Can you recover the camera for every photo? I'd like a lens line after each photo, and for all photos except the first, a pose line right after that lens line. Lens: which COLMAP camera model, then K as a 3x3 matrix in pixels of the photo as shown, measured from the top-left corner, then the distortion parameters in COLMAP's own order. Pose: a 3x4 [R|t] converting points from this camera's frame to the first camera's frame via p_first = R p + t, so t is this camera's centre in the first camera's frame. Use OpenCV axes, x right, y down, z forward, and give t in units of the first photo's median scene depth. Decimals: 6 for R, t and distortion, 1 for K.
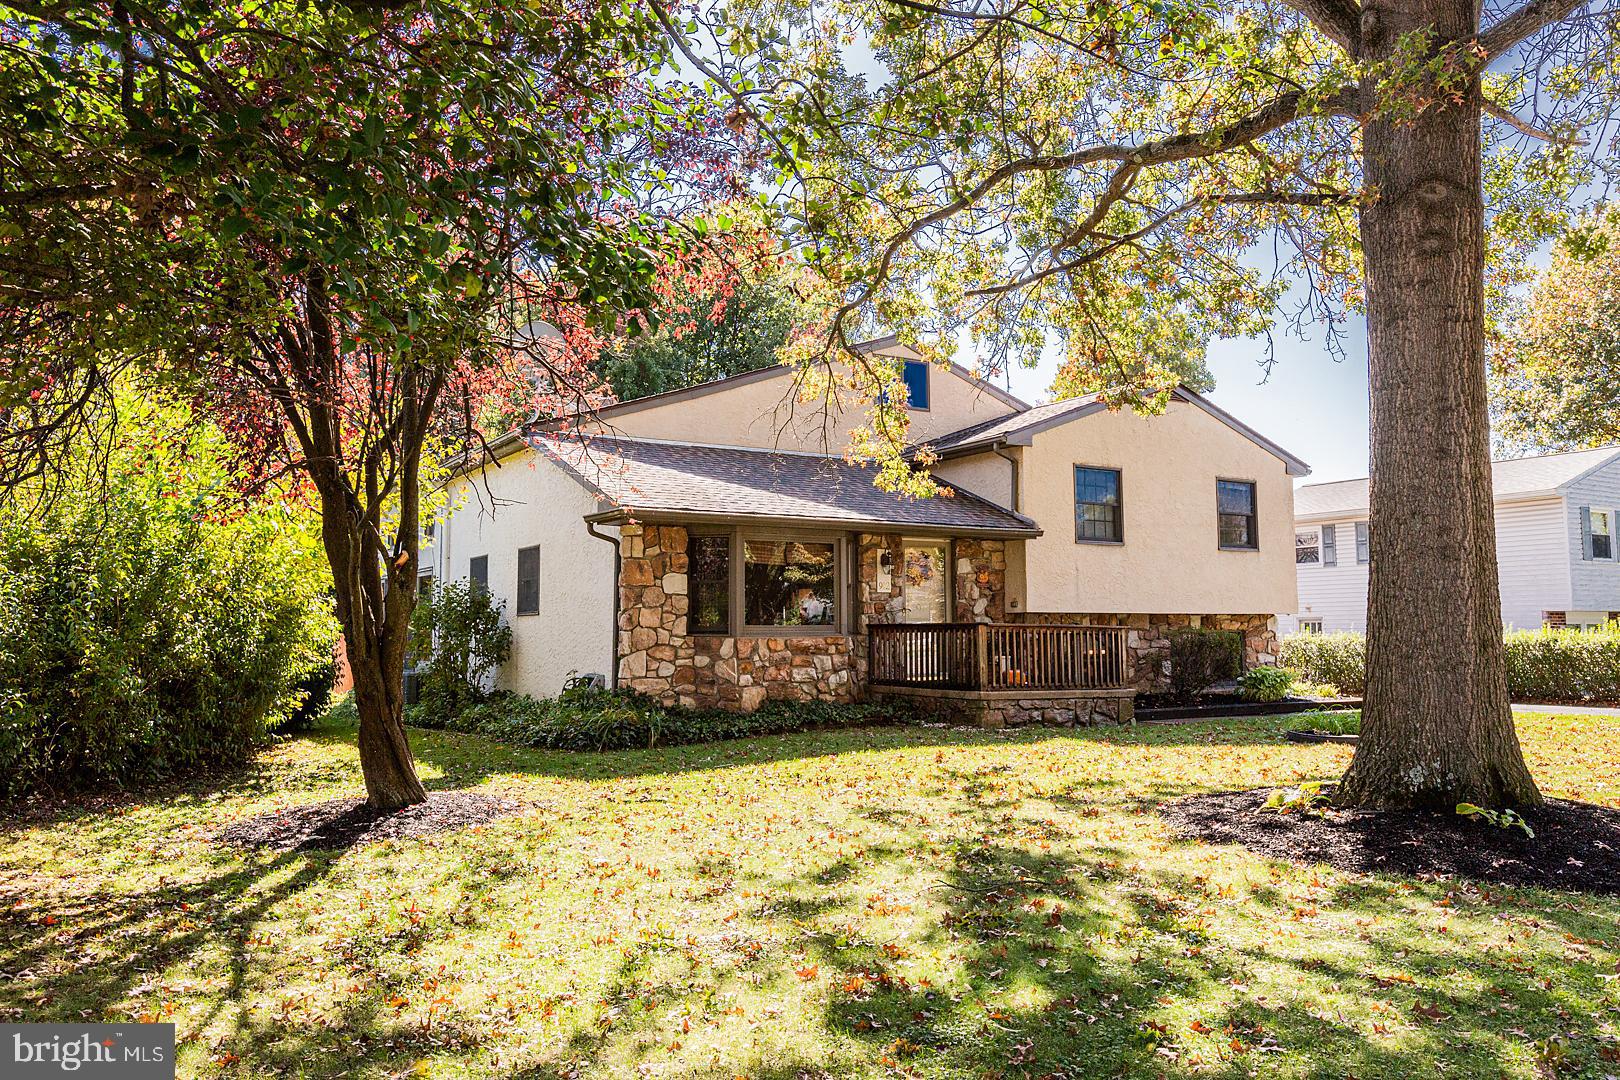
lens RADIAL K [[1213.6, 0, 813.9], [0, 1213.6, 527.7], [0, 0, 1]] dist [0.005466, -0.008127]
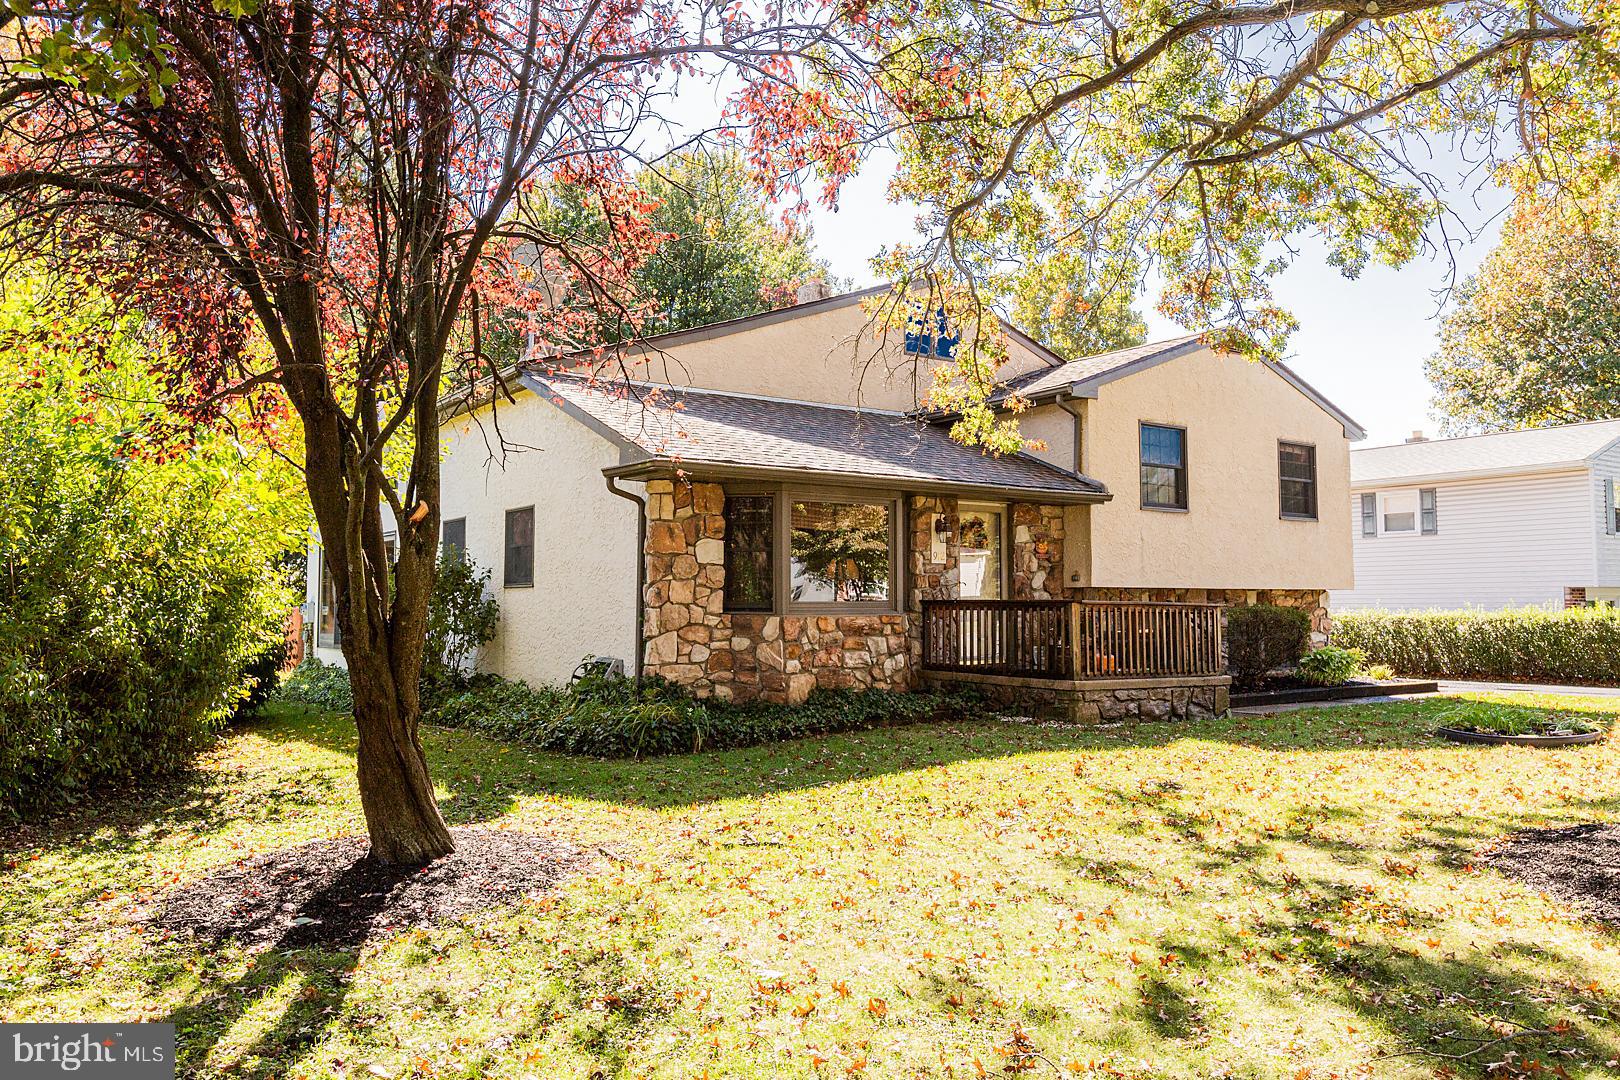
lens RADIAL K [[1180.8, 0, 814.2], [0, 1180.8, 526.2], [0, 0, 1]] dist [0.002771, -0.005155]
pose [[0.997961, 0.008506, 0.063254, -0.108294], [-0.009908, 0.999712, 0.021875, 0.011703], [-0.063049, -0.022457, 0.997758, 0.209639]]
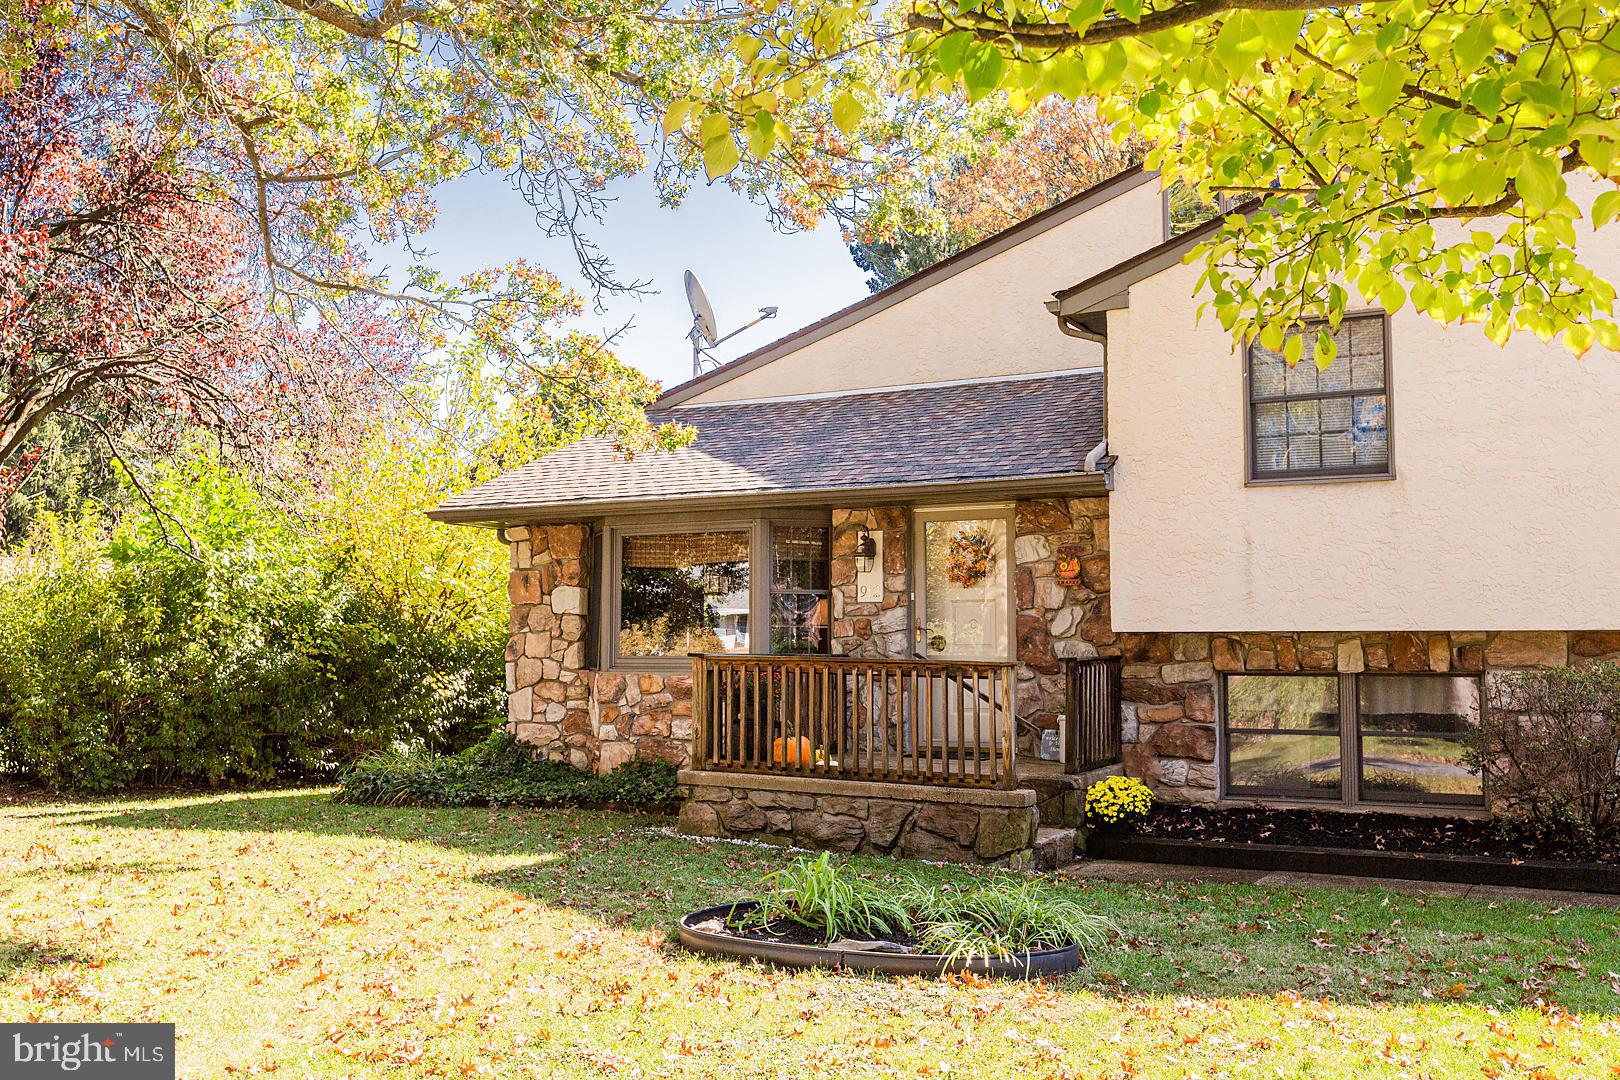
lens RADIAL K [[1572.6, 0, 810.0], [0, 1572.6, 540.0], [0, 0, 1]] dist [-0.002585, -0.002111]
pose [[0.476799, -0.058453, -0.877067, 0.941748], [0.070789, 0.997099, -0.027970, 0.053948], [0.876157, -0.048750, 0.479554, 0.763969]]
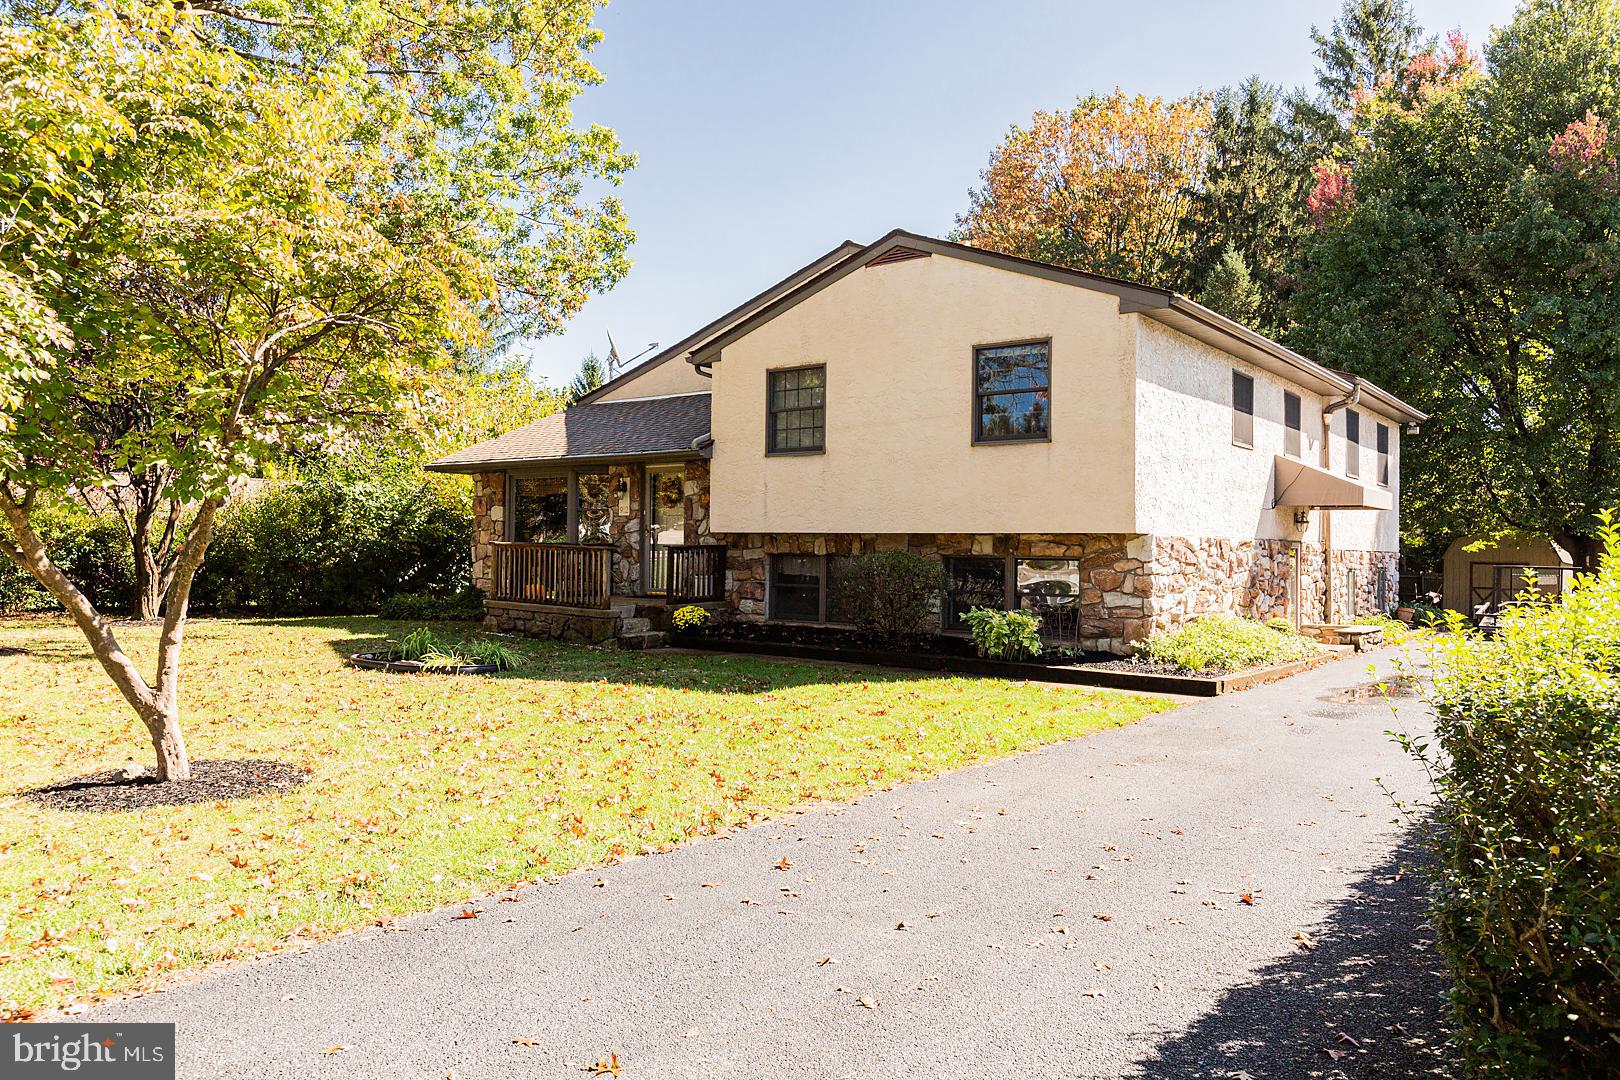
lens RADIAL K [[1157.4, 0, 810.0], [0, 1157.4, 540.0], [0, 0, 1]] dist [-0.000125, -0.000063]
pose [[0.337947, 0.003826, -0.941157, 1.457371], [0.068340, 0.997252, 0.028594, 0.072865], [0.938681, -0.073982, 0.336757, 1.018493]]
